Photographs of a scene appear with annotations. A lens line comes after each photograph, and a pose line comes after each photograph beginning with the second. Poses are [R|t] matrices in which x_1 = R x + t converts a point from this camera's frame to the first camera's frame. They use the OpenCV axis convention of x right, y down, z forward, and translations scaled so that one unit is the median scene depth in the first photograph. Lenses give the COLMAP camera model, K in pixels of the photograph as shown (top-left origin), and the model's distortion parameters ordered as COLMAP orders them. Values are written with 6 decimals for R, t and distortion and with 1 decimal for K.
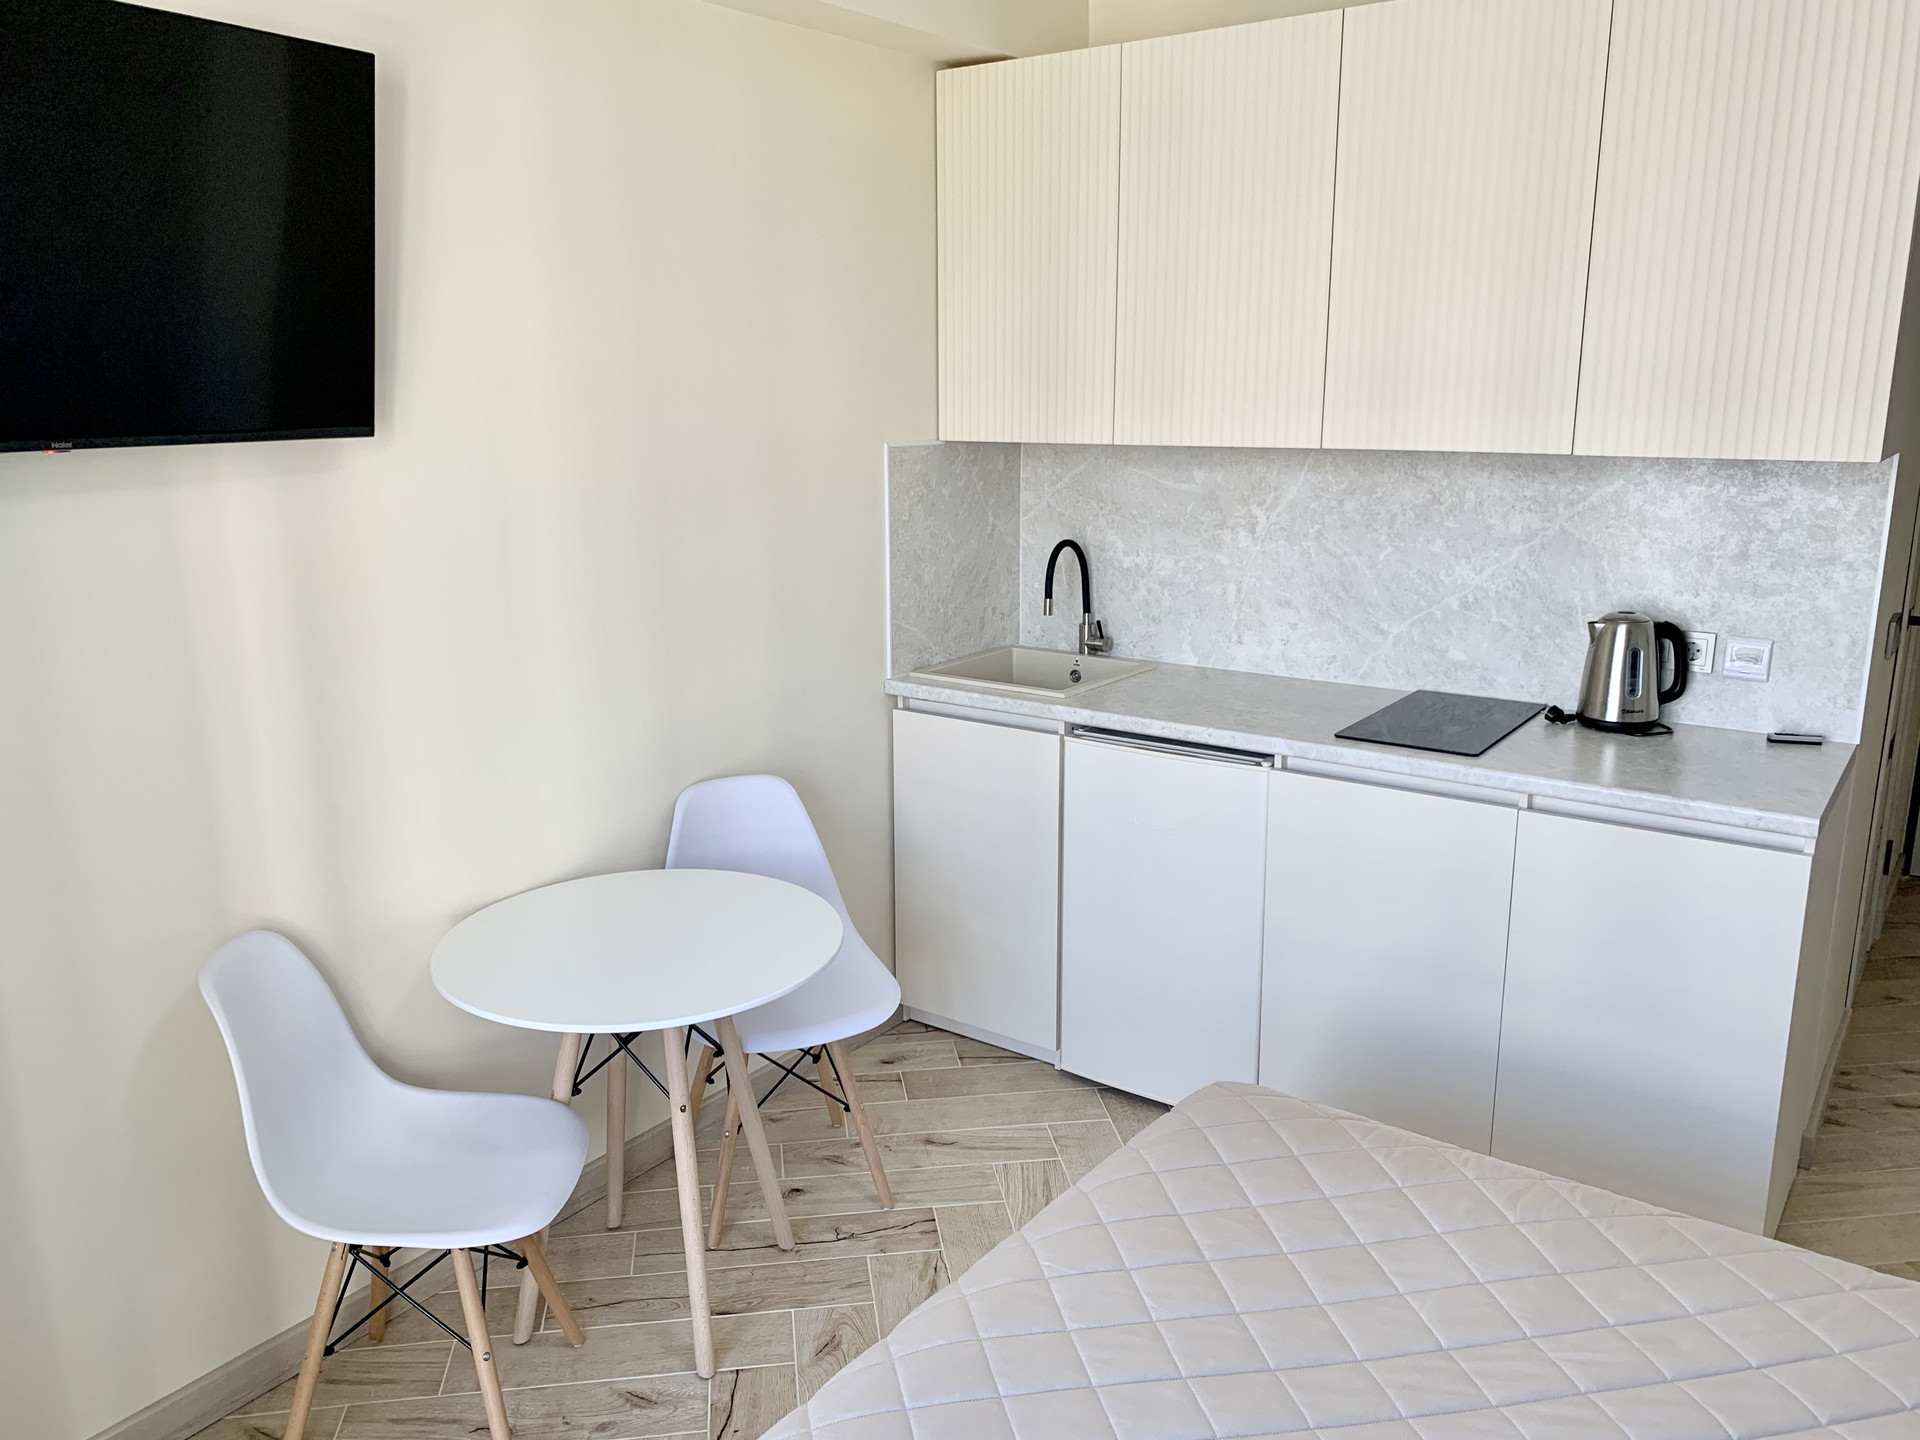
lens RADIAL K [[1449.1, 0, 920.4], [0, 1449.1, 722.6], [0, 0, 1]] dist [0.075548, -0.220157]
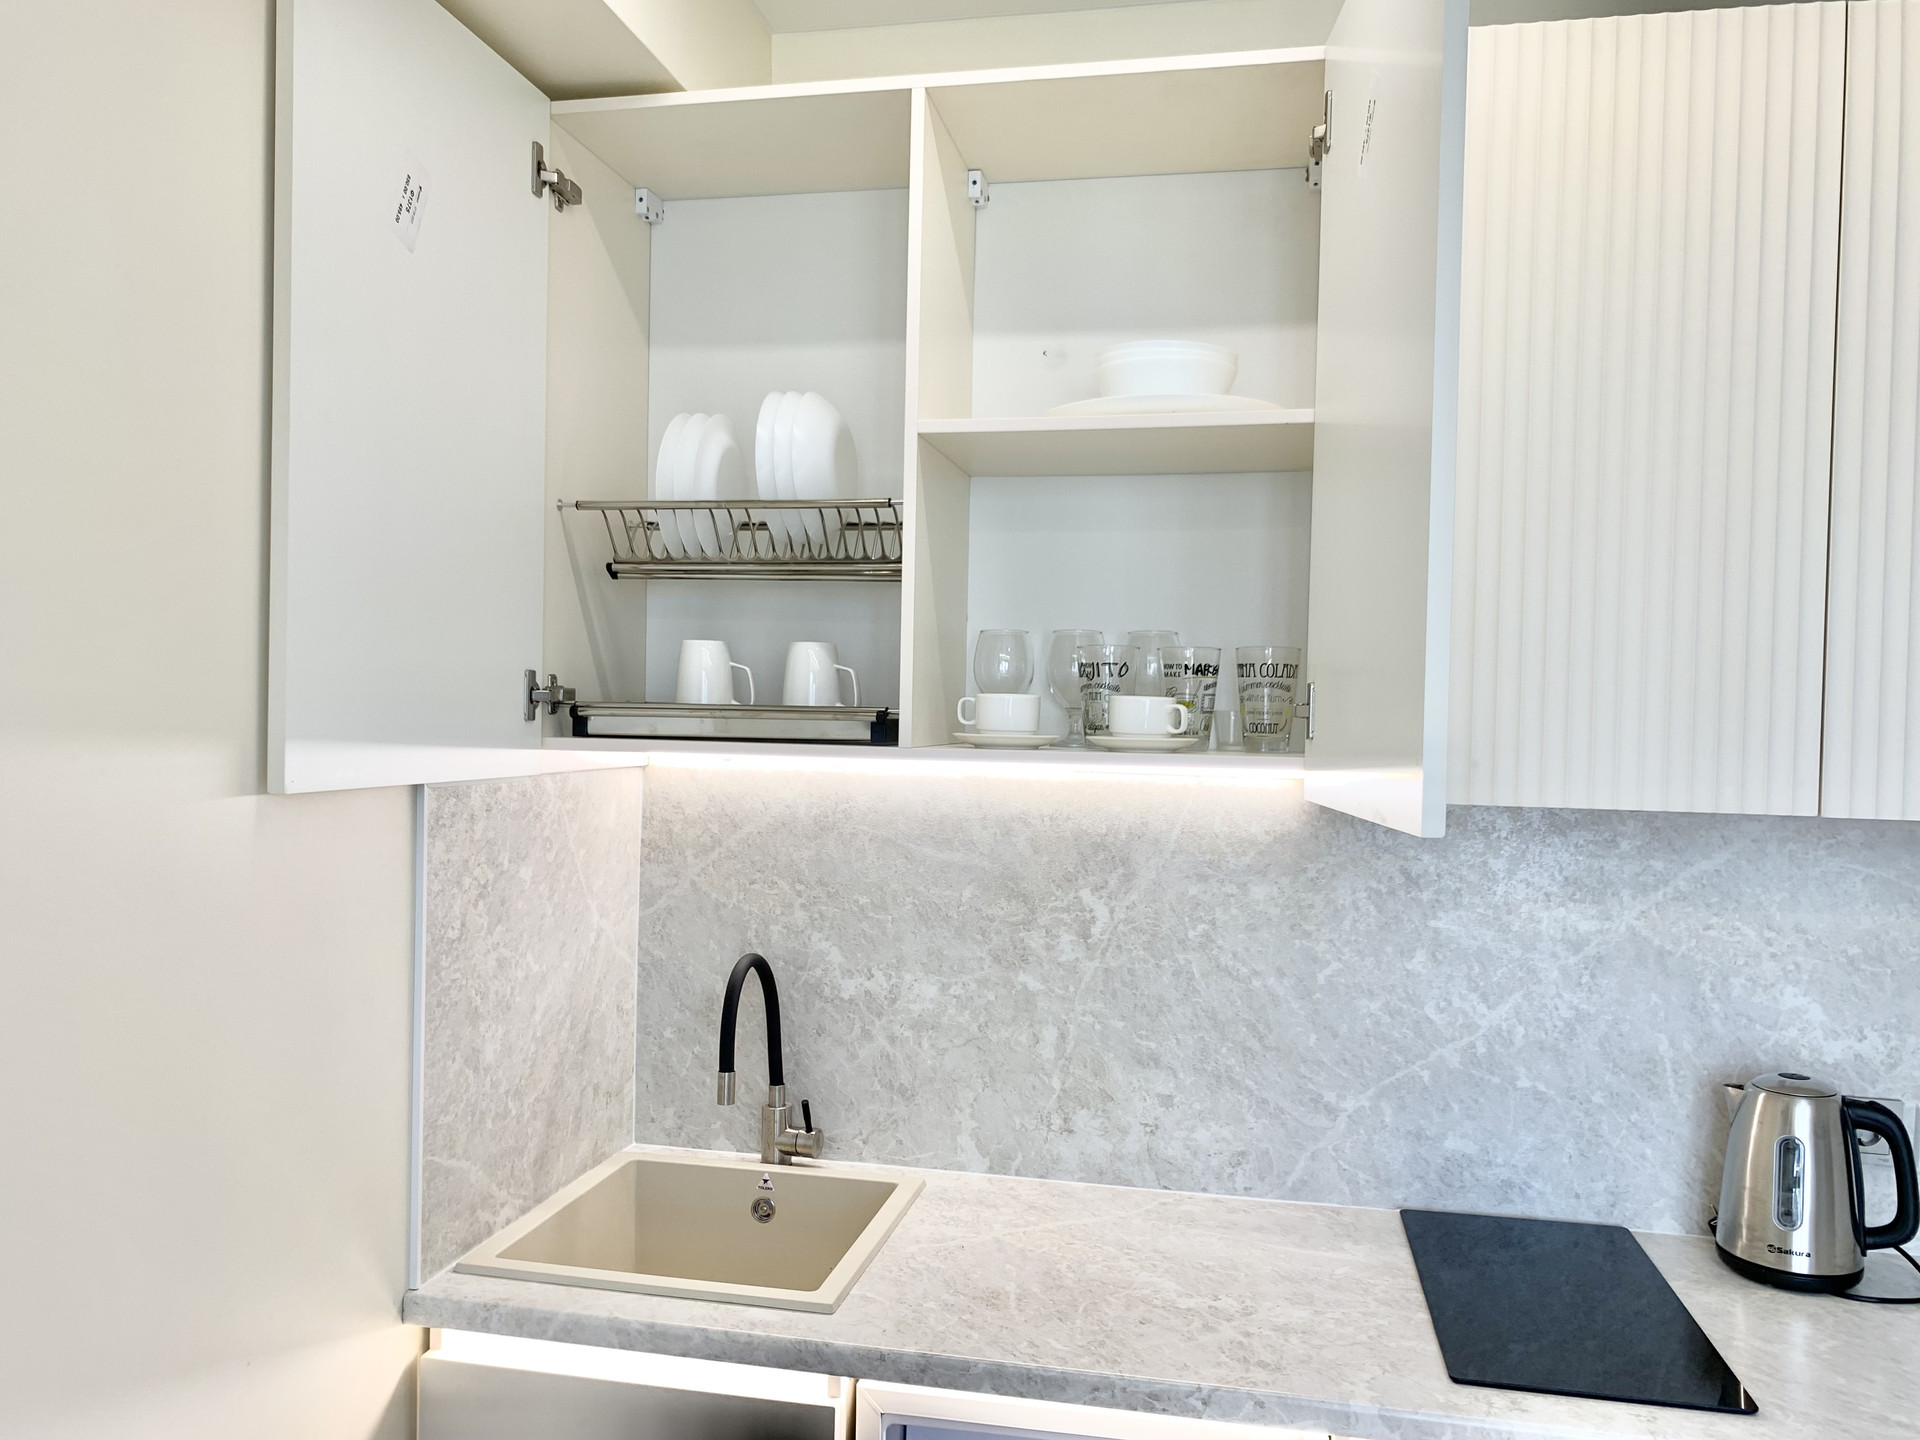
lens RADIAL K [[1480.2, 0, 954.7], [0, 1480.2, 734.6], [0, 0, 1]] dist [0.155692, -0.426491]
pose [[0.905347, 0.020632, 0.424170, -0.073237], [0.069502, 0.978153, -0.195922, -0.099765], [-0.418946, 0.206858, 0.884135, 0.496230]]
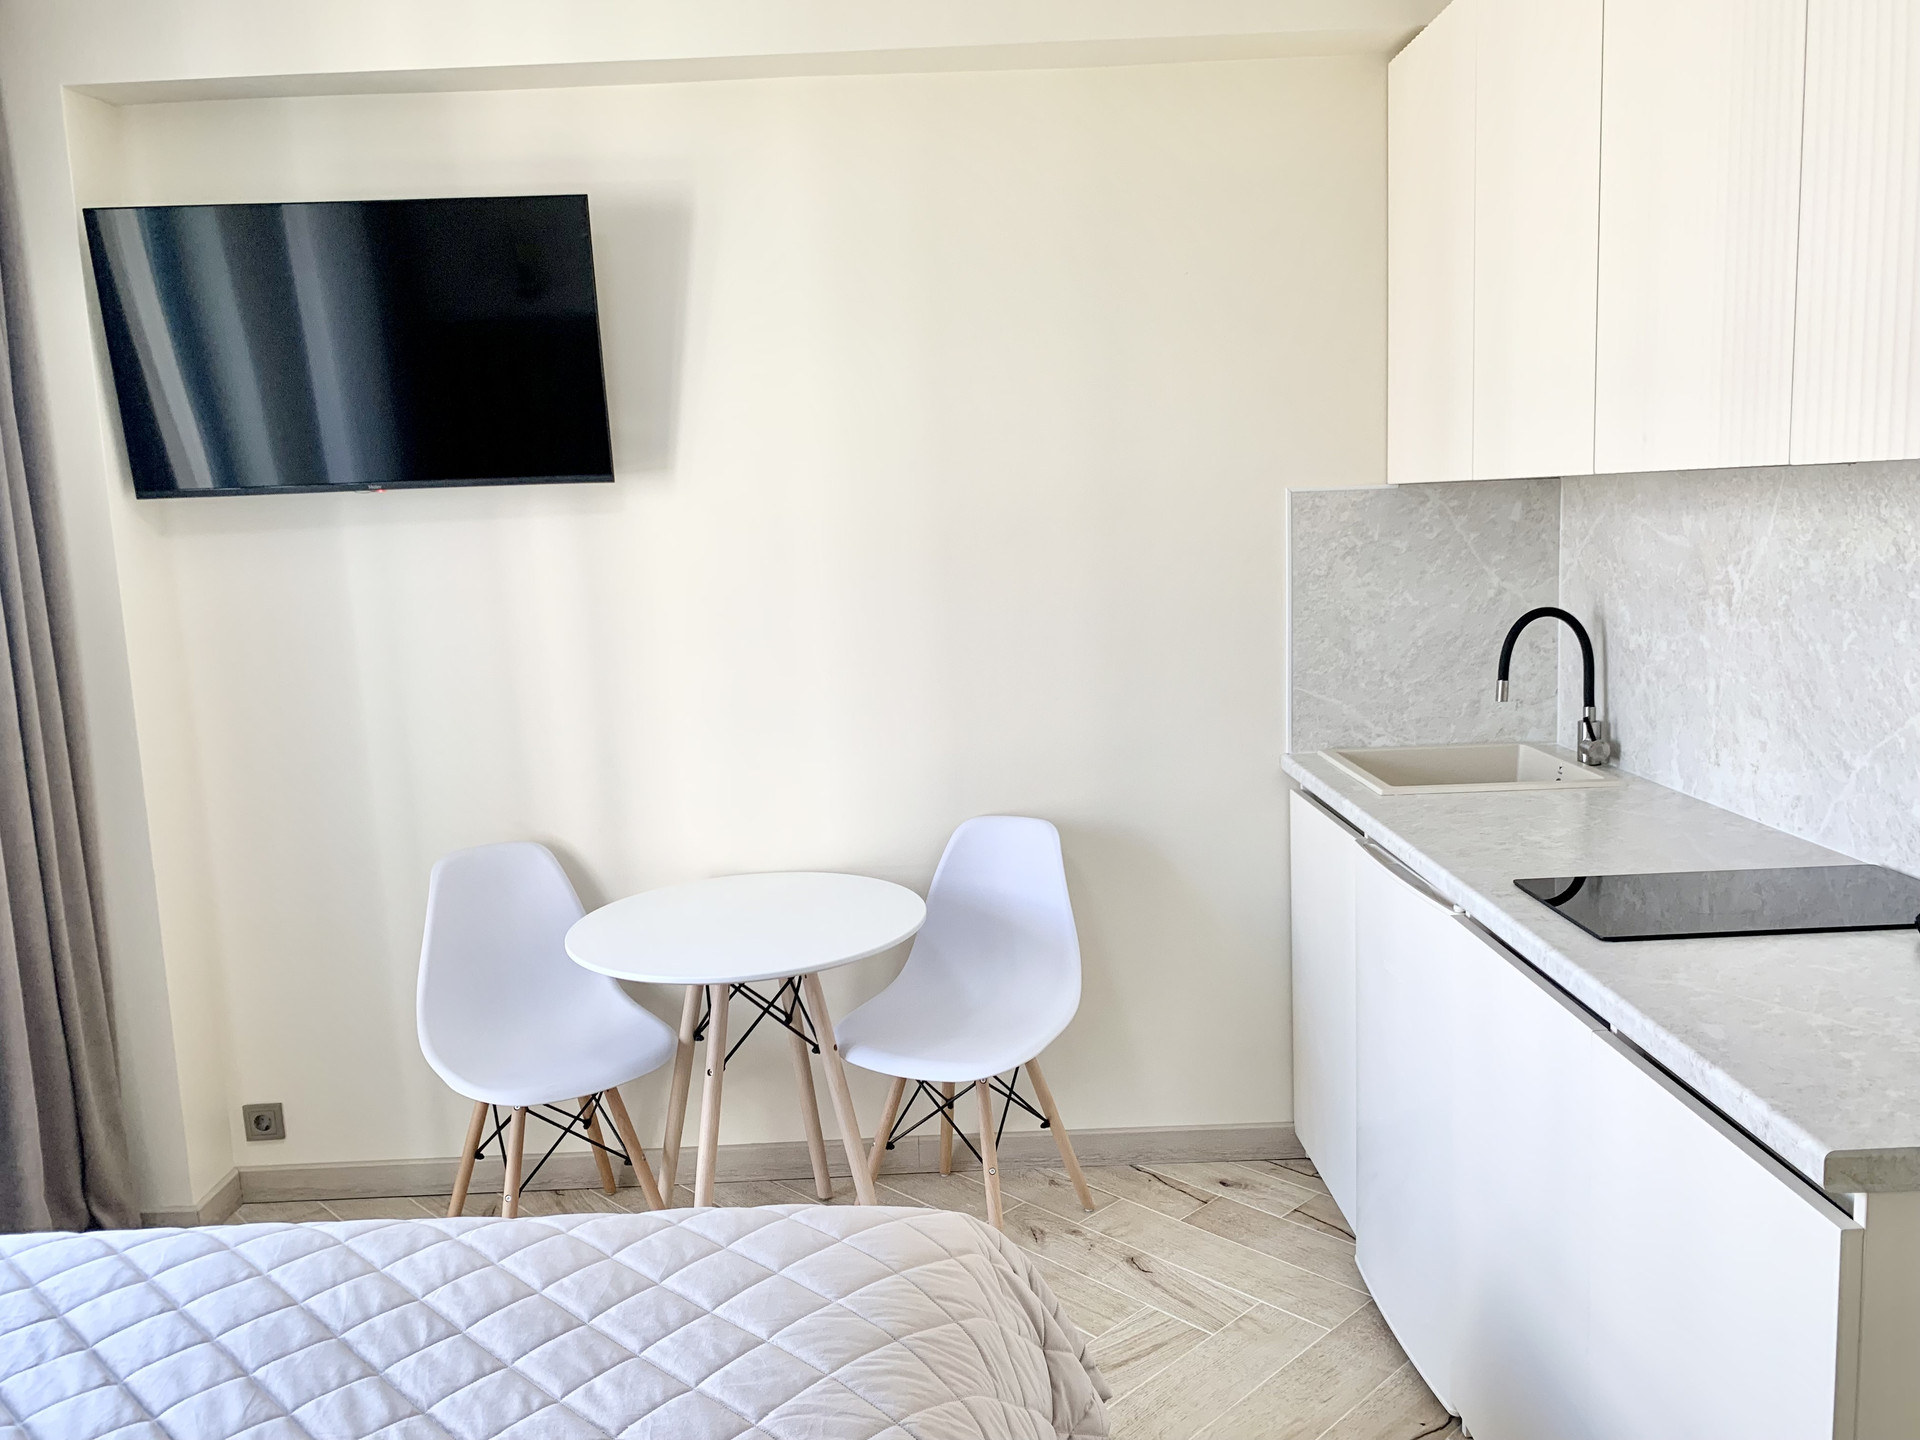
lens RADIAL K [[1466.8, 0, 934.9], [0, 1466.8, 719.9], [0, 0, 1]] dist [-0.000046, -0.003466]
pose [[0.601297, 0.100548, -0.792674, 0.572336], [-0.151113, 0.988458, 0.010753, -0.028599], [0.784606, 0.113318, 0.609551, 0.299760]]
